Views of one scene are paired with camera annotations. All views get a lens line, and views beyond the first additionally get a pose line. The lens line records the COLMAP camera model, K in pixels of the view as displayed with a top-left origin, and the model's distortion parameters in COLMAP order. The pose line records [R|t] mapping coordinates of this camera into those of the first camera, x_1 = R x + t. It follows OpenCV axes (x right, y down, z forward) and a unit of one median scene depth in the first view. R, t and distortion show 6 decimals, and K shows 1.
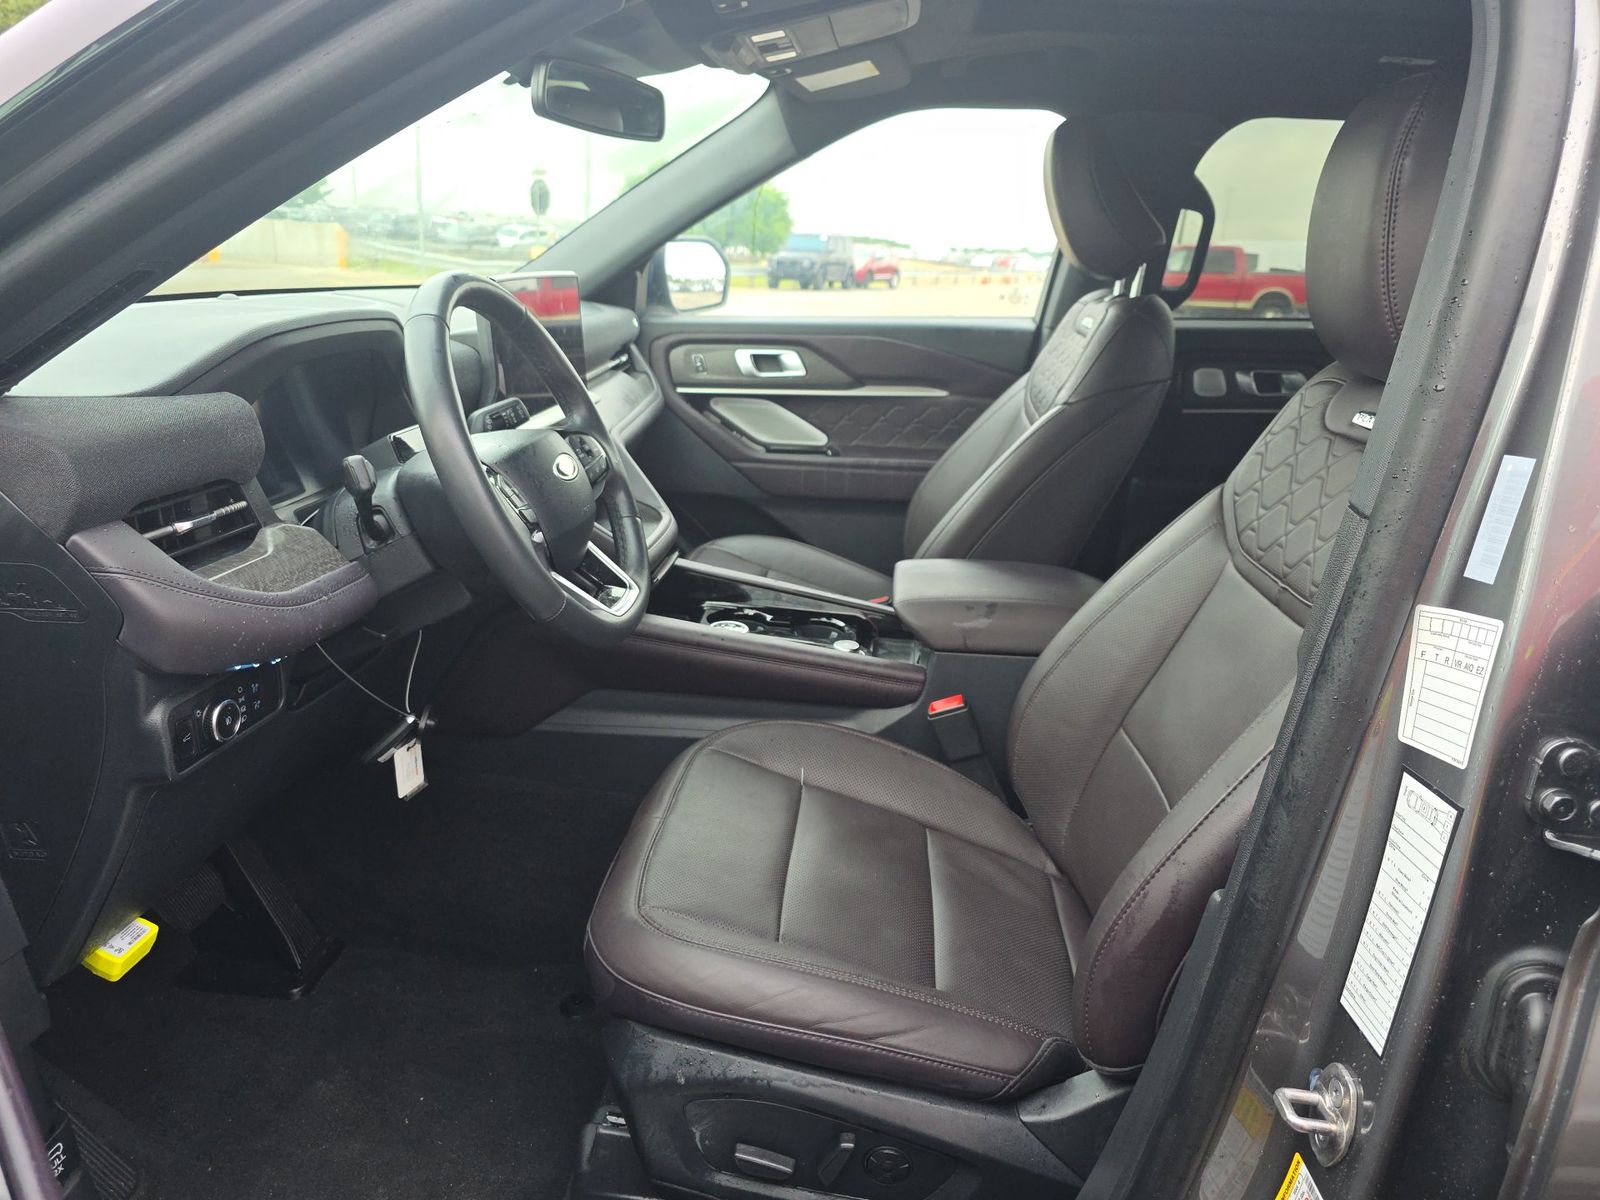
lens RADIAL K [[1074.7, 0, 803.4], [0, 1074.7, 622.2], [0, 0, 1]] dist [0.077131, -0.124788]
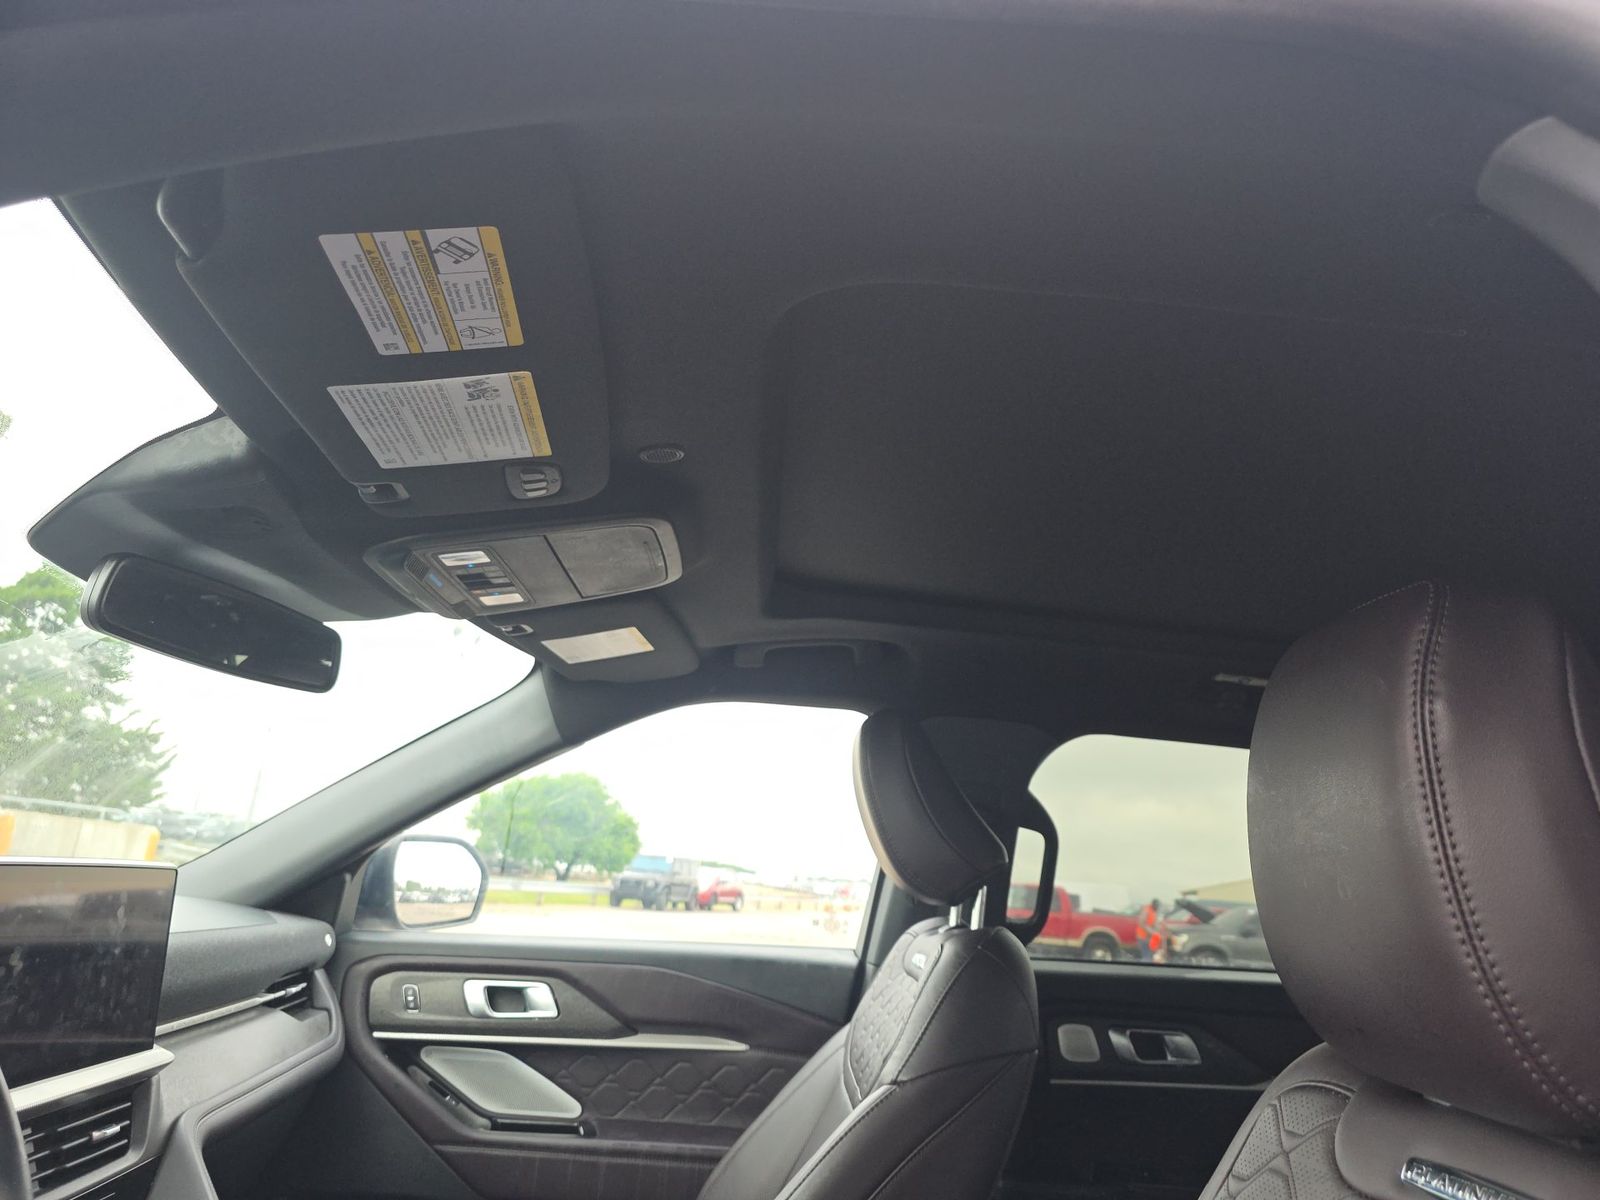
lens RADIAL K [[1074.7, 0, 803.4], [0, 1074.7, 622.2], [0, 0, 1]] dist [0.077131, -0.124788]
pose [[0.990046, 0.070553, 0.121783, 0.058857], [0.005025, 0.847011, -0.531551, -0.060398], [-0.140654, 0.526872, 0.838225, 0.203793]]
